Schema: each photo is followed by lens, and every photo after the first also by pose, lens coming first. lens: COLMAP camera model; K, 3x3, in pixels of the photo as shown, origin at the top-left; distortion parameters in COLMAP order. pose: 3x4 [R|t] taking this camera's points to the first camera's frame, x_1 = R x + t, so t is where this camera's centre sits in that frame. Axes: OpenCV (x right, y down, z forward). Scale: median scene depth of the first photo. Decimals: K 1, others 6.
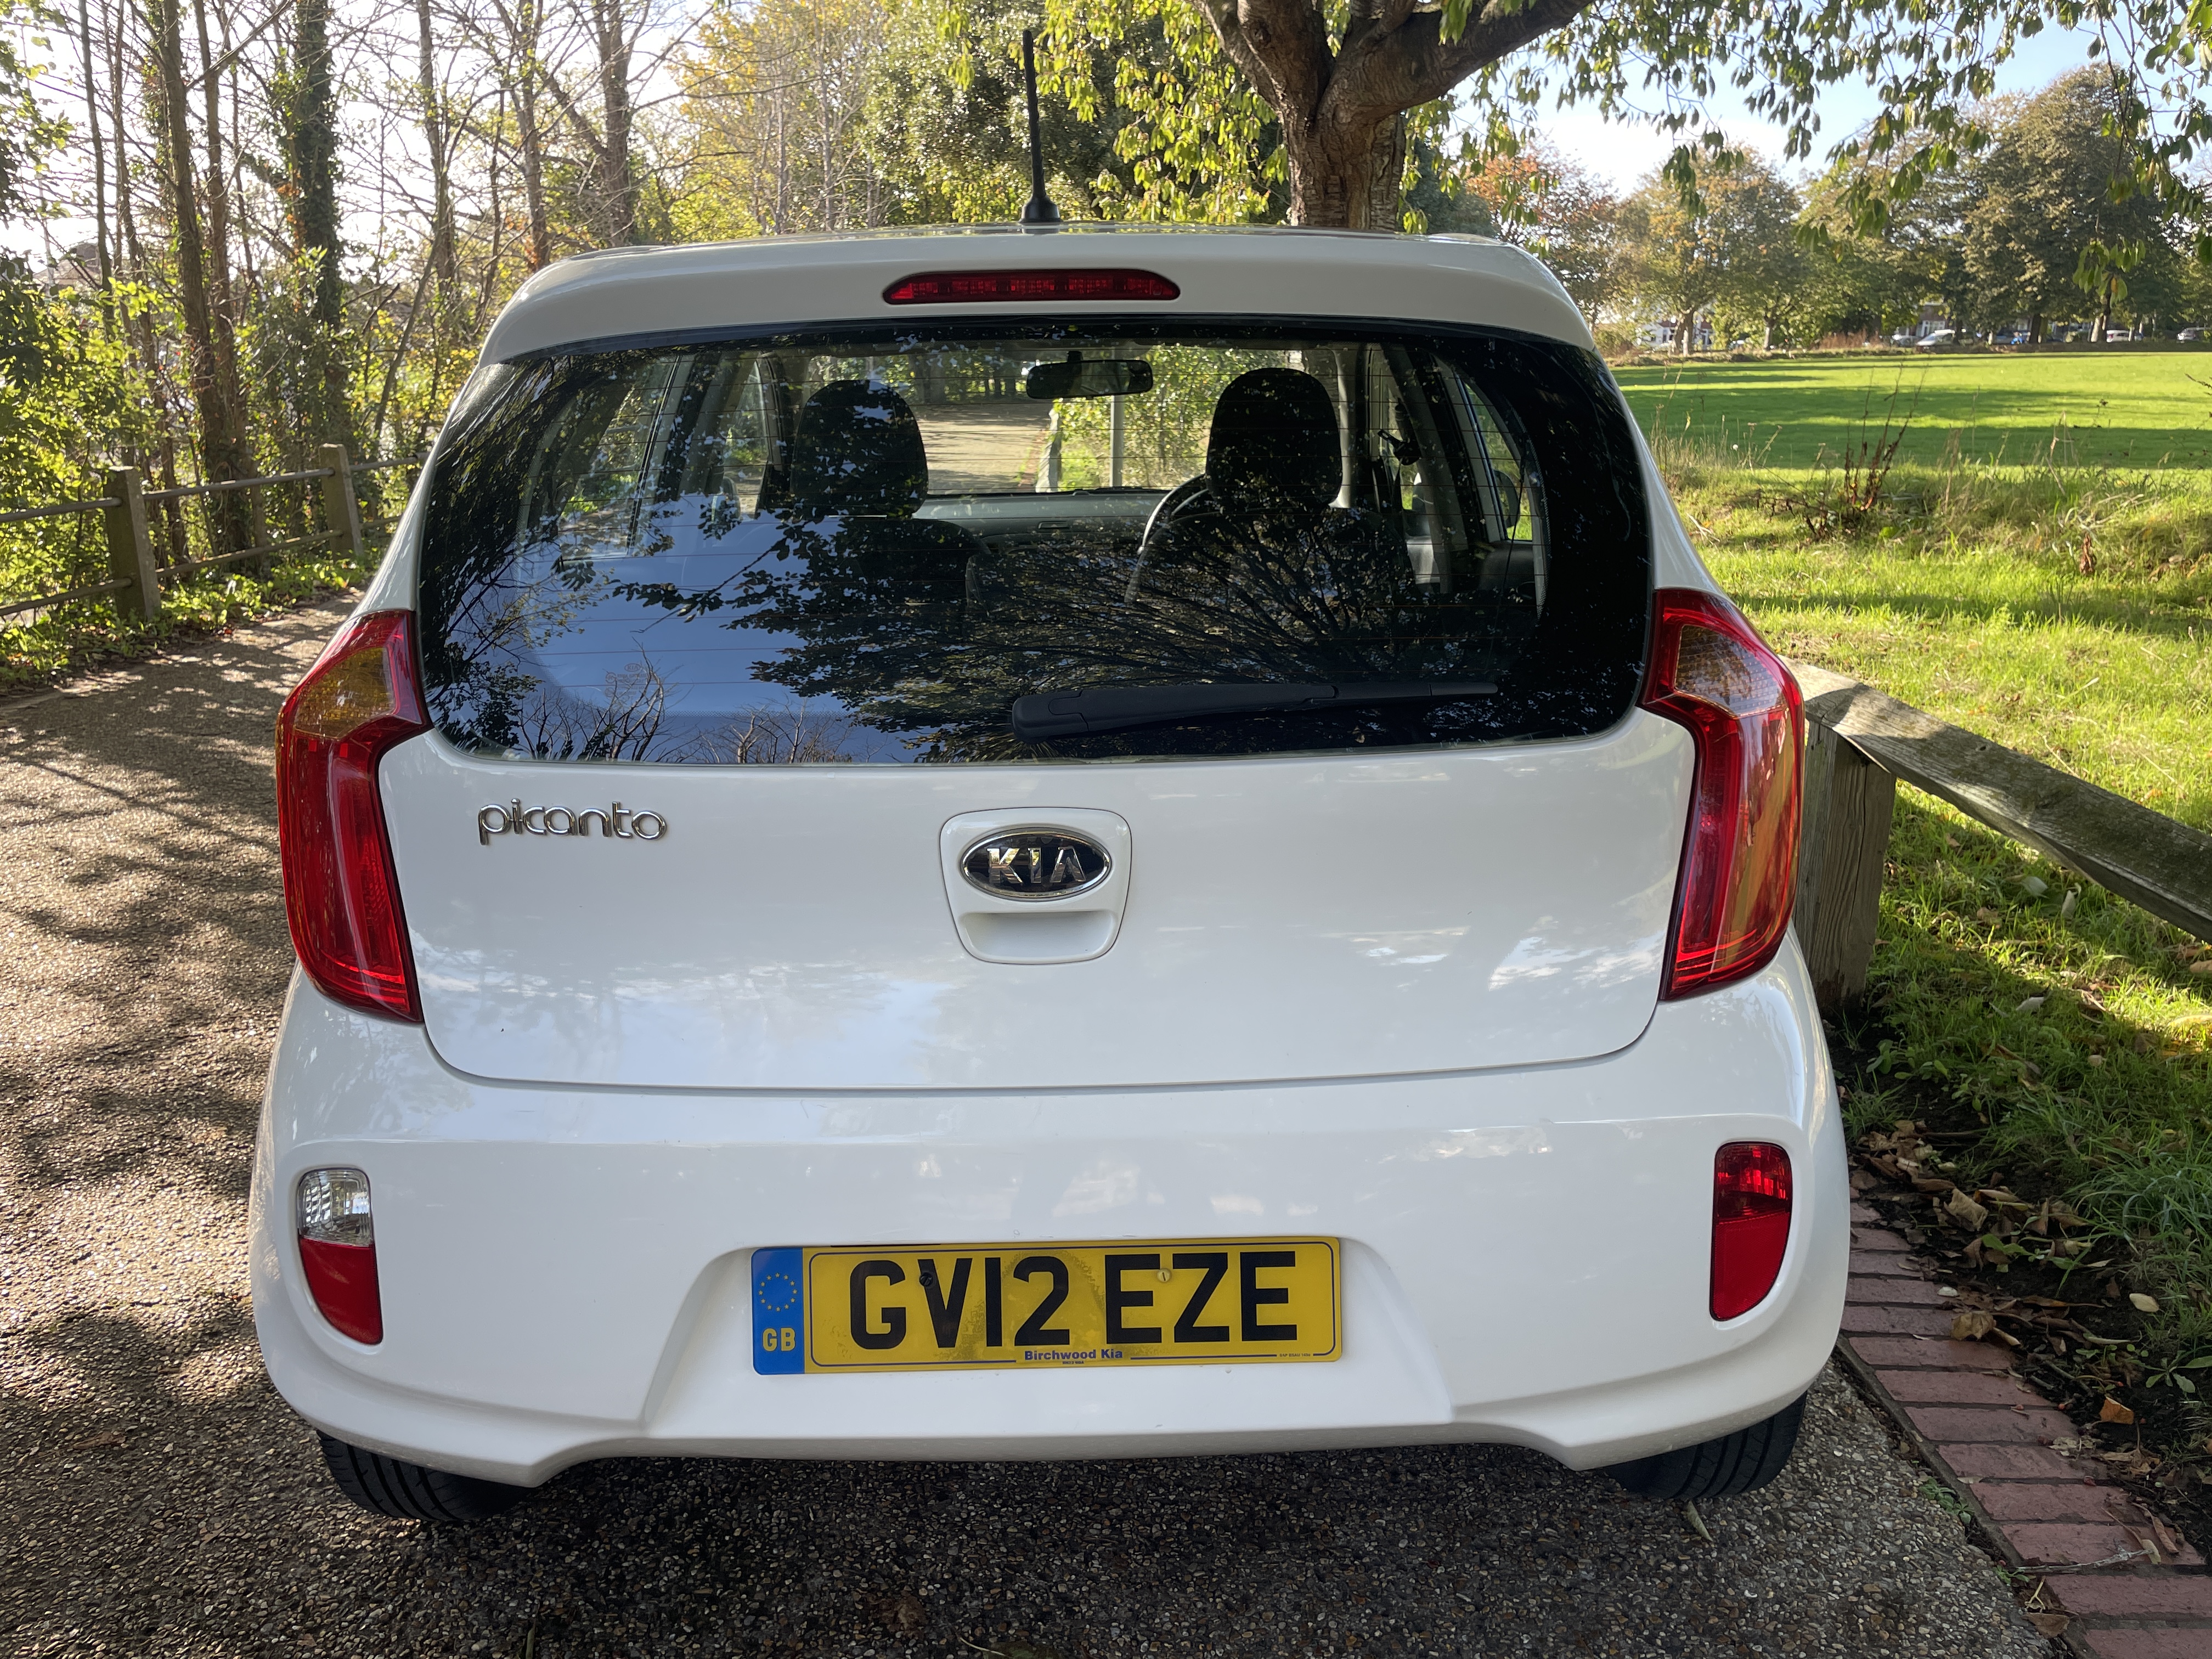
lens RADIAL K [[1678.5, 0, 1135.7], [0, 1678.5, 833.4], [0, 0, 1]] dist [0.066006, -0.095133]
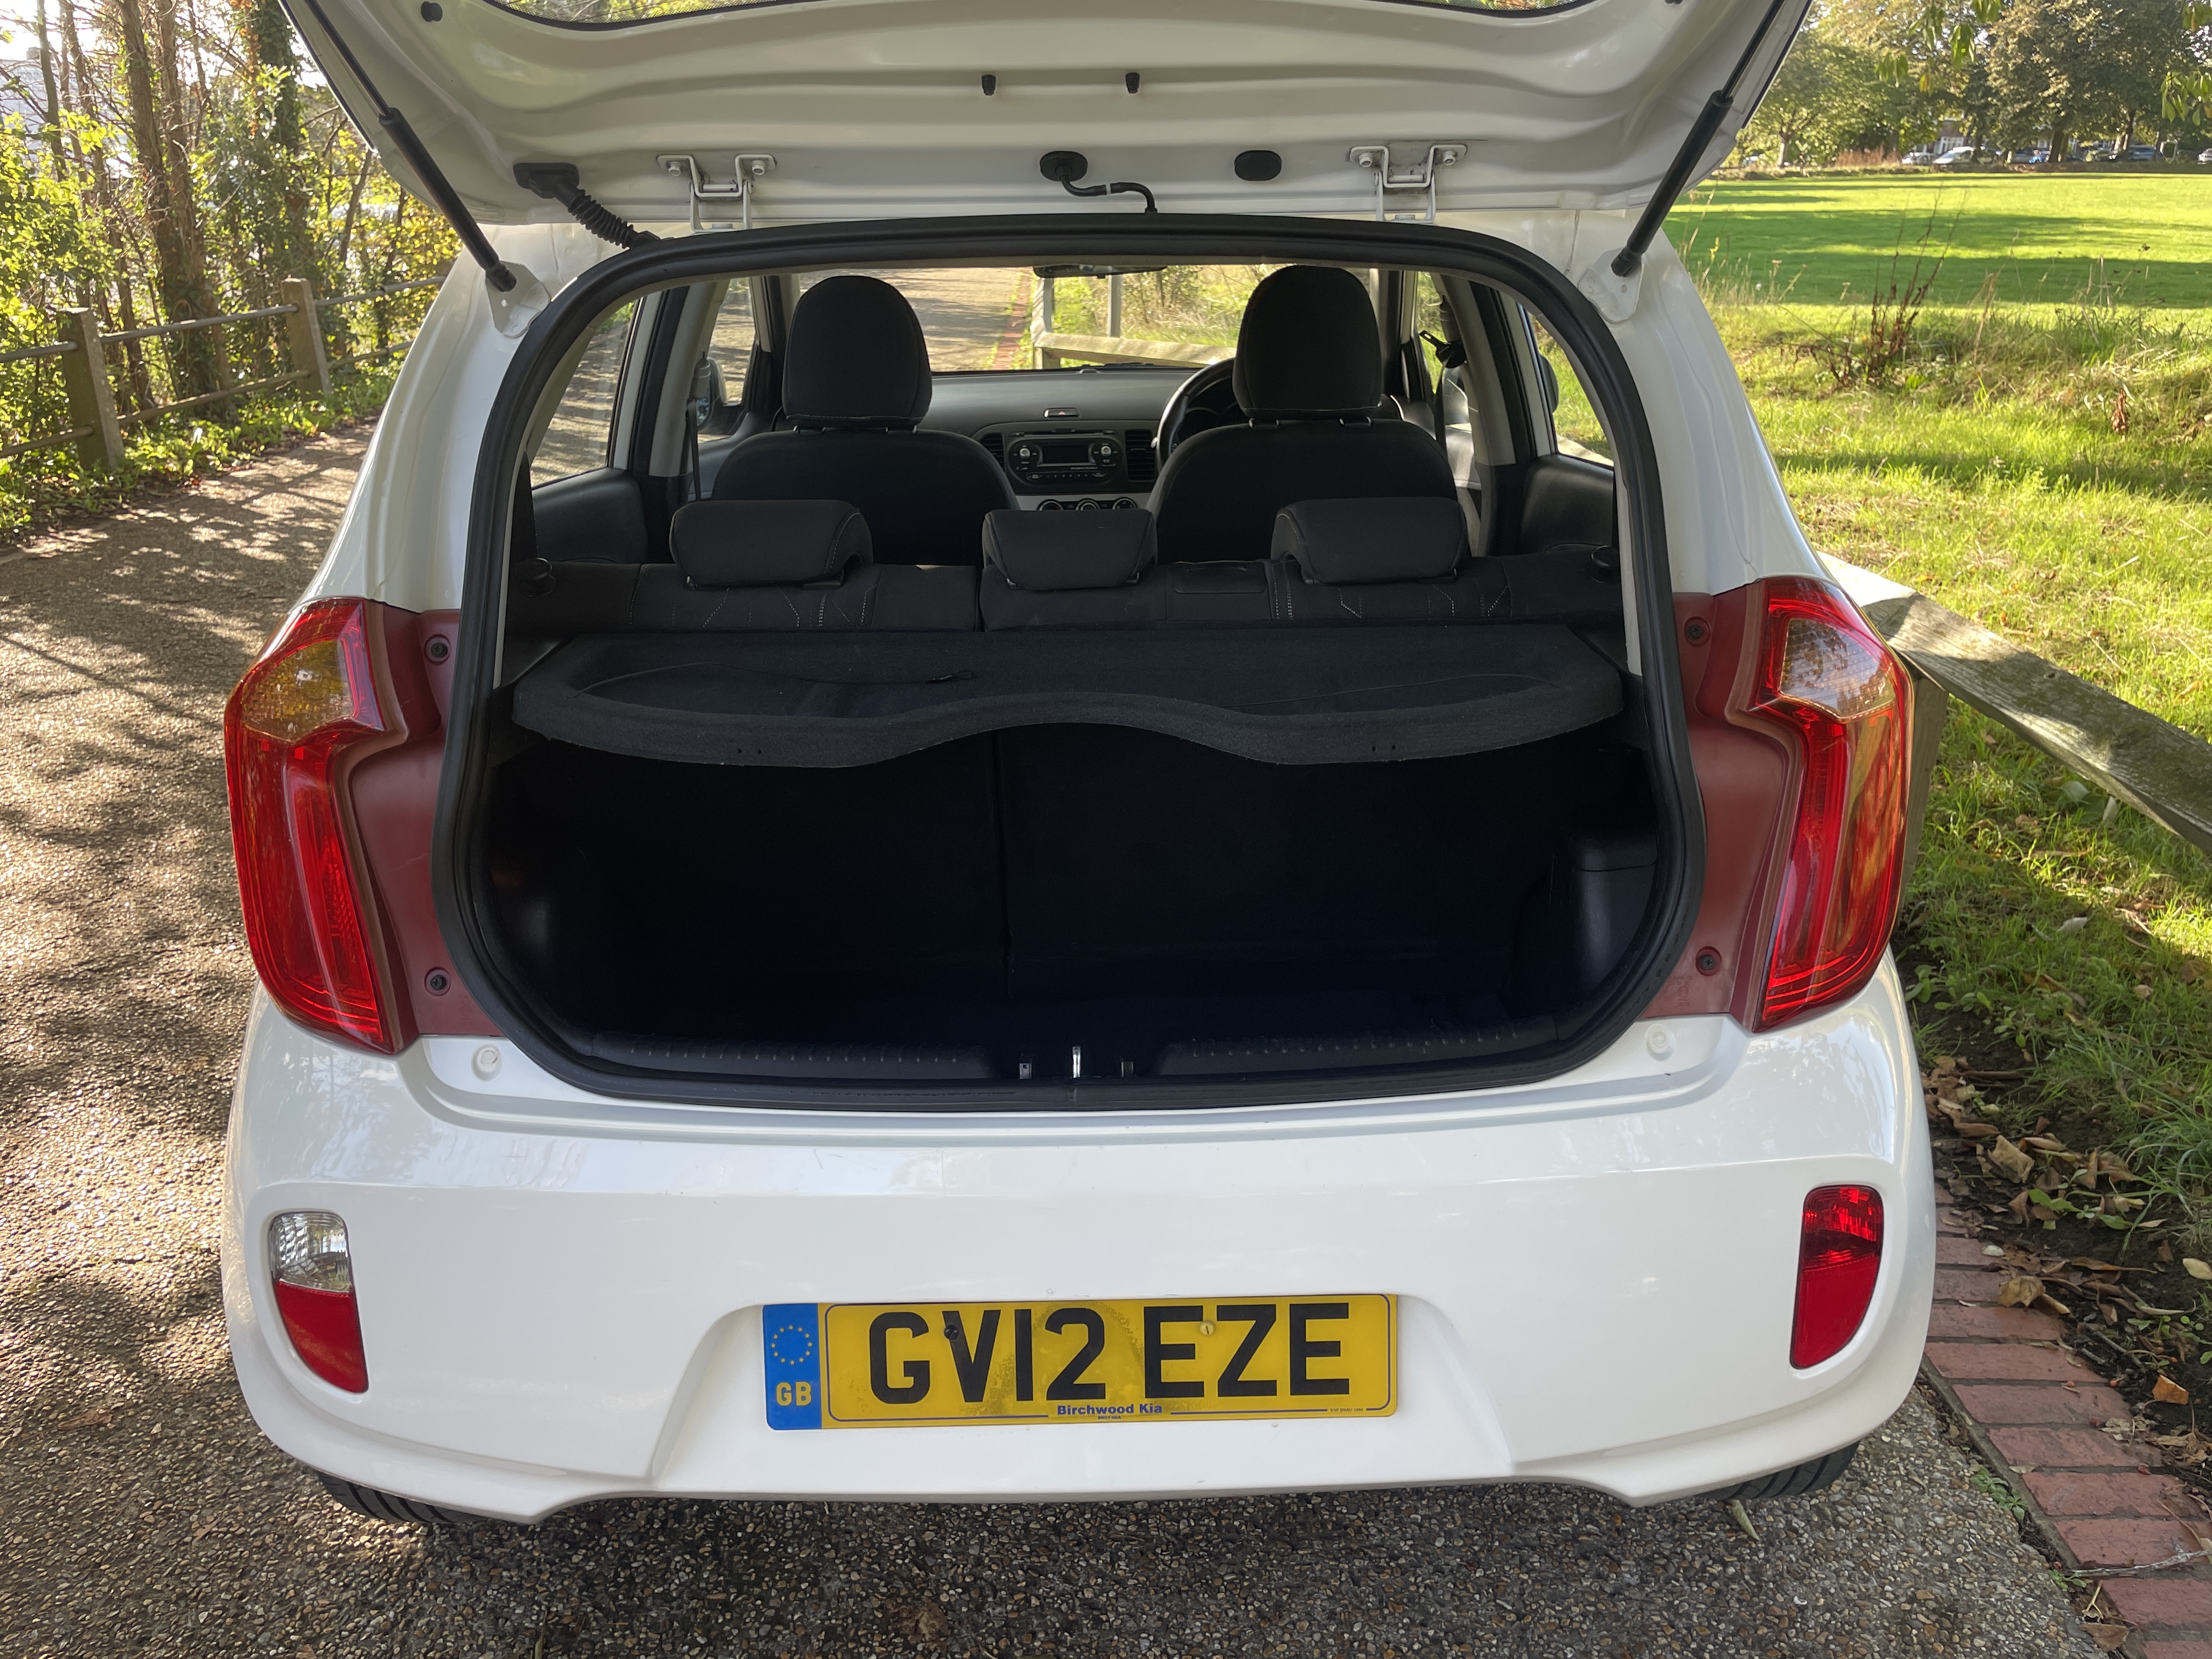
lens RADIAL K [[1678.5, 0, 1135.7], [0, 1678.5, 833.4], [0, 0, 1]] dist [0.066006, -0.095133]
pose [[0.999981, 0.002659, 0.005565, -0.020489], [-0.003192, 0.995177, 0.098044, -0.071800], [-0.005277, -0.098060, 0.995167, 0.072399]]
